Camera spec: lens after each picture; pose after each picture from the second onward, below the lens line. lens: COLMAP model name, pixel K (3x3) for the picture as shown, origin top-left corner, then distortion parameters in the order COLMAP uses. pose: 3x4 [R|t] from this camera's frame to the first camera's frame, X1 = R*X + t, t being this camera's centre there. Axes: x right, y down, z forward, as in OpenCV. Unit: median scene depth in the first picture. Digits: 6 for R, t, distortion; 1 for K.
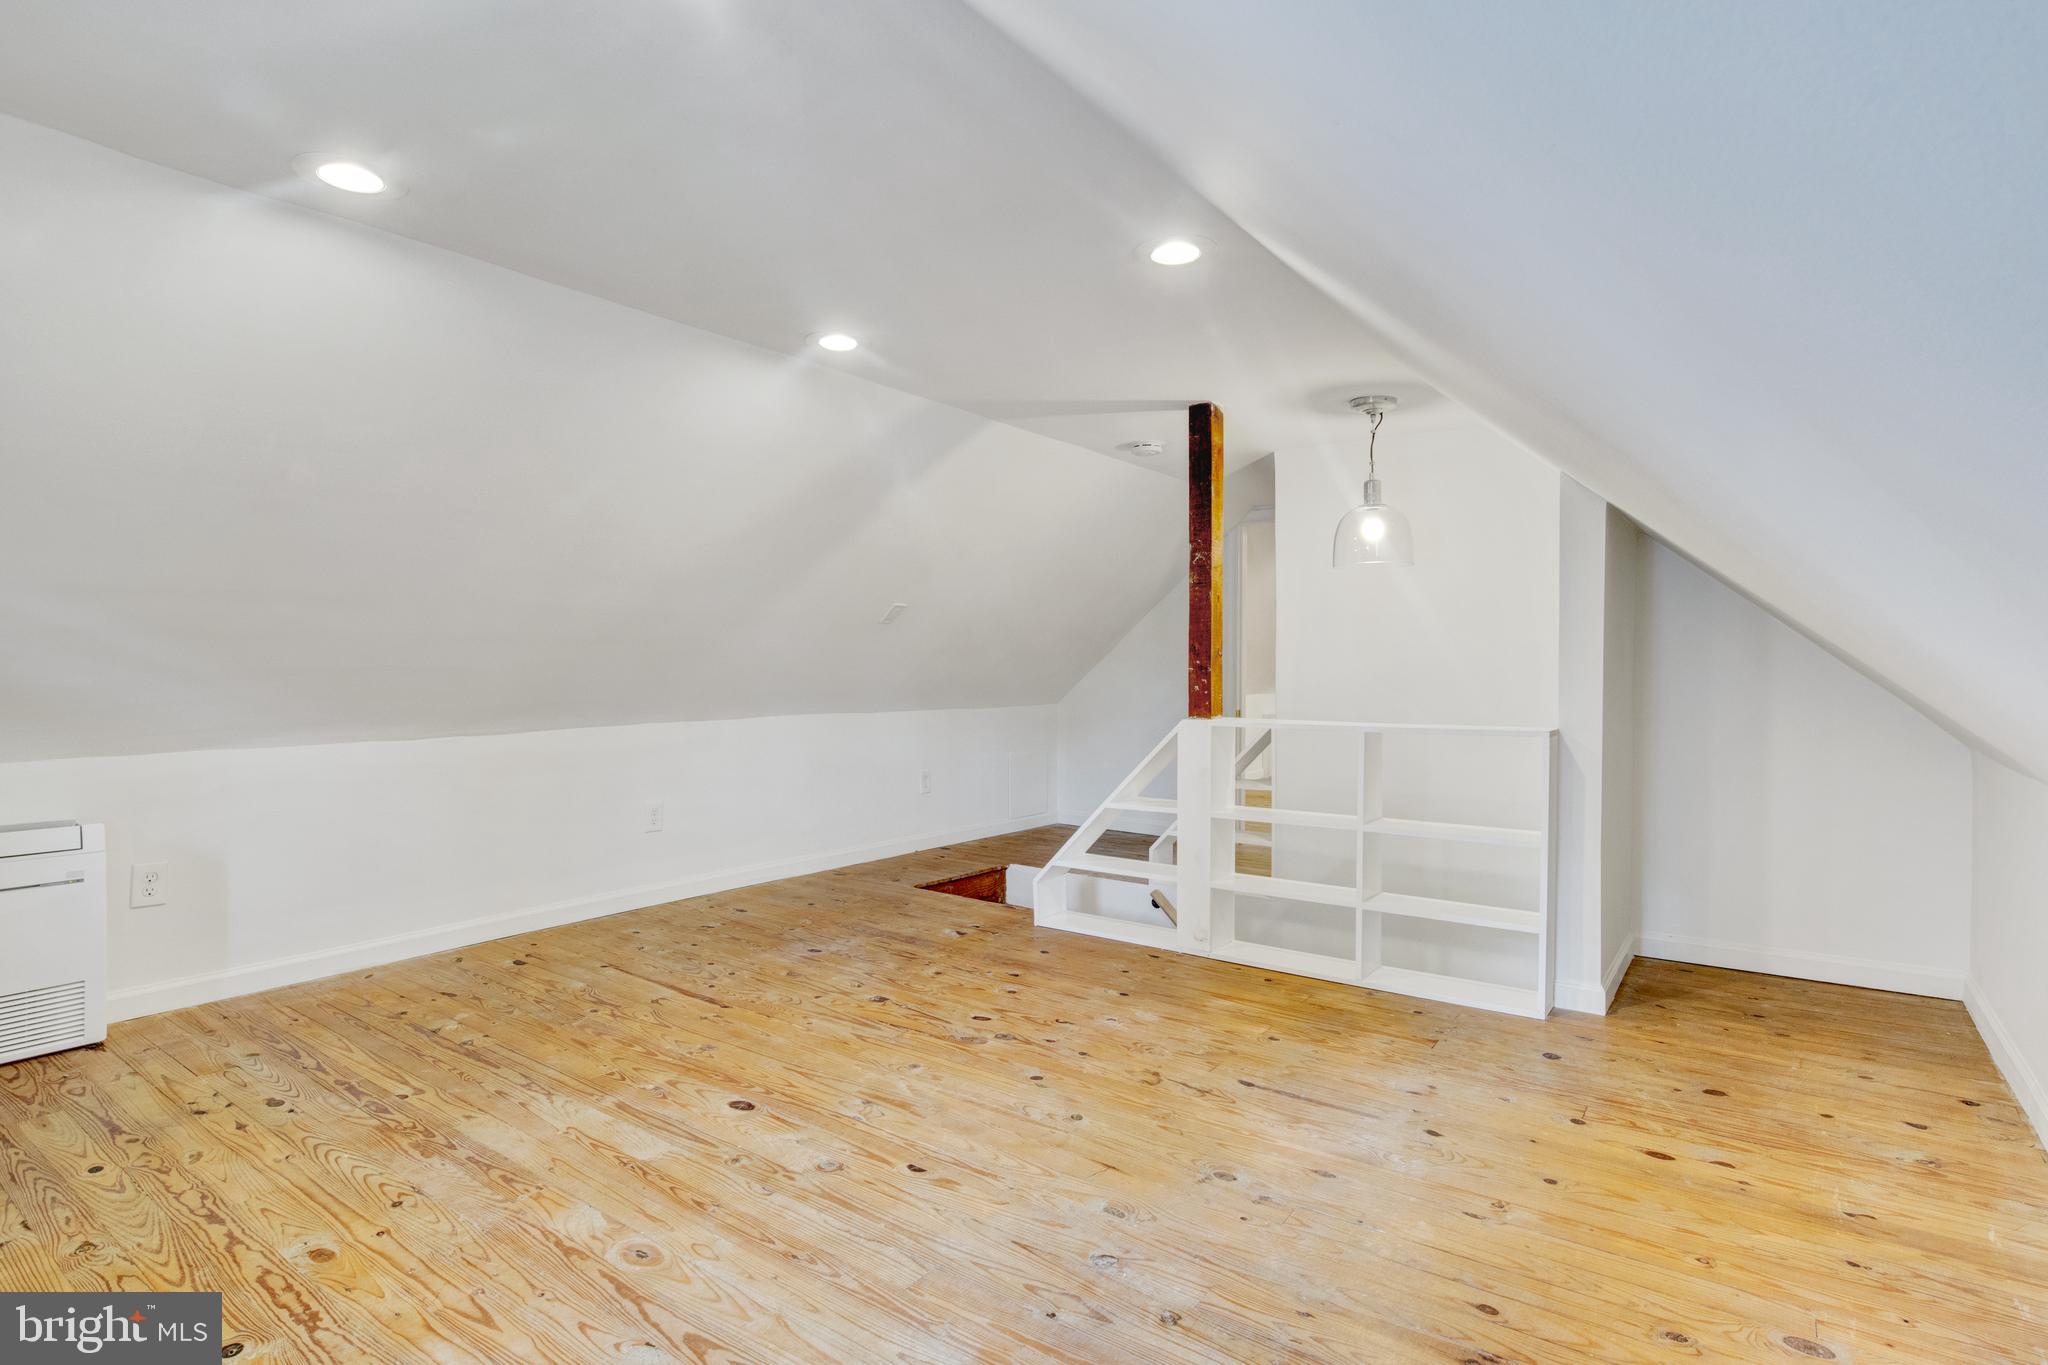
lens RADIAL K [[1060.9, 0, 1023.8], [0, 1060.9, 678.2], [0, 0, 1]] dist [-0.006140, -0.001678]
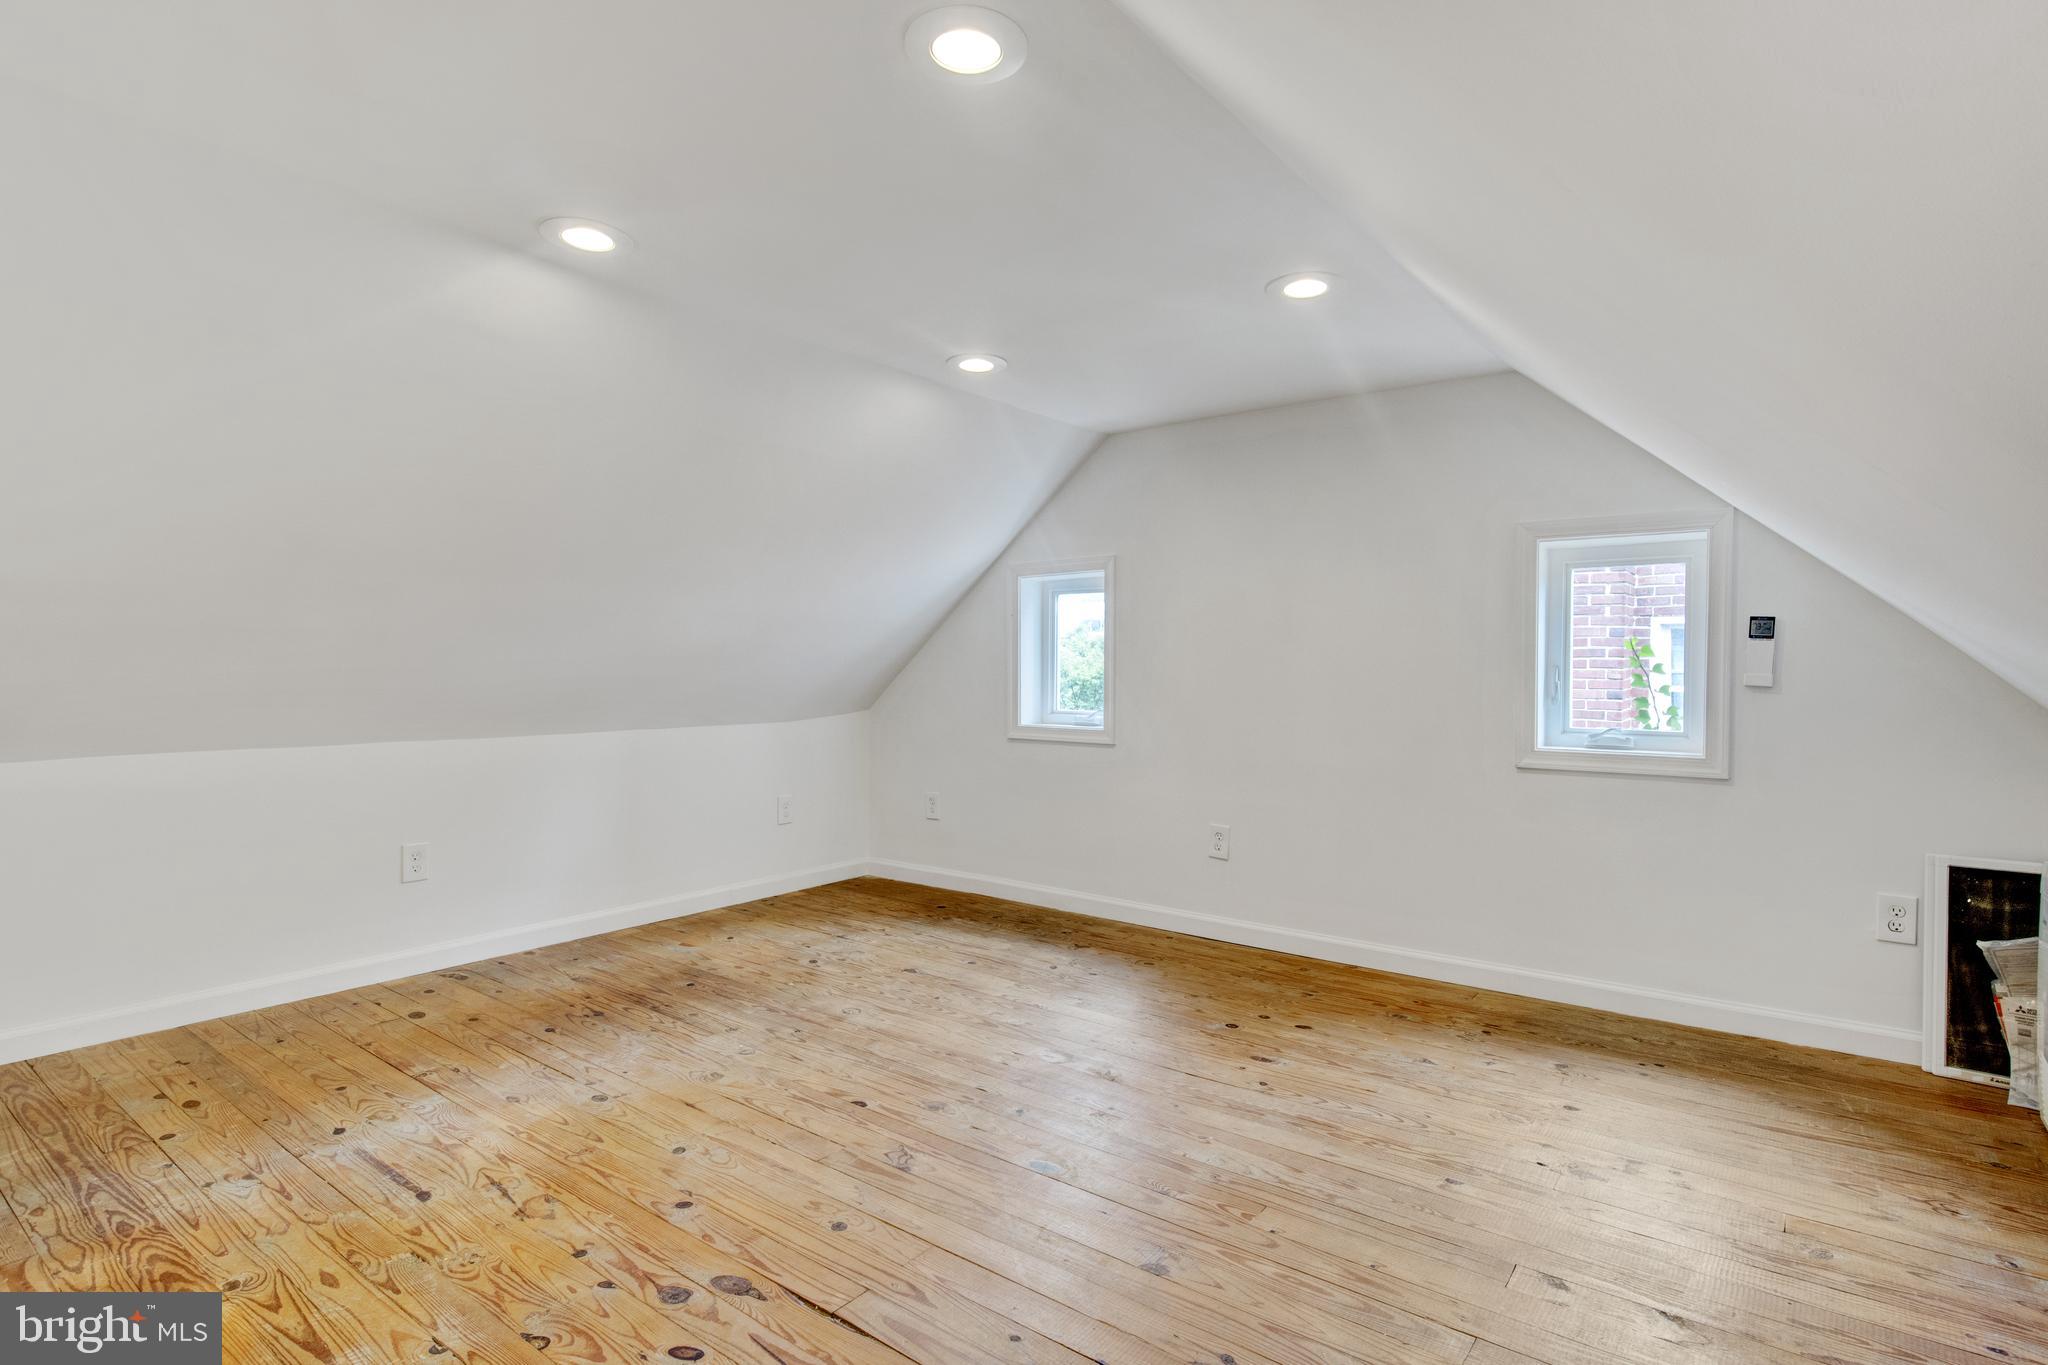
lens RADIAL K [[1060.9, 0, 1027.4], [0, 1060.9, 679.8], [0, 0, 1]] dist [-0.006140, -0.001678]
pose [[-0.999829, -0.004736, 0.017881, -0.271706], [-0.004289, 0.999680, 0.024923, -0.024562], [-0.017993, 0.024842, -0.999529, 1.918396]]
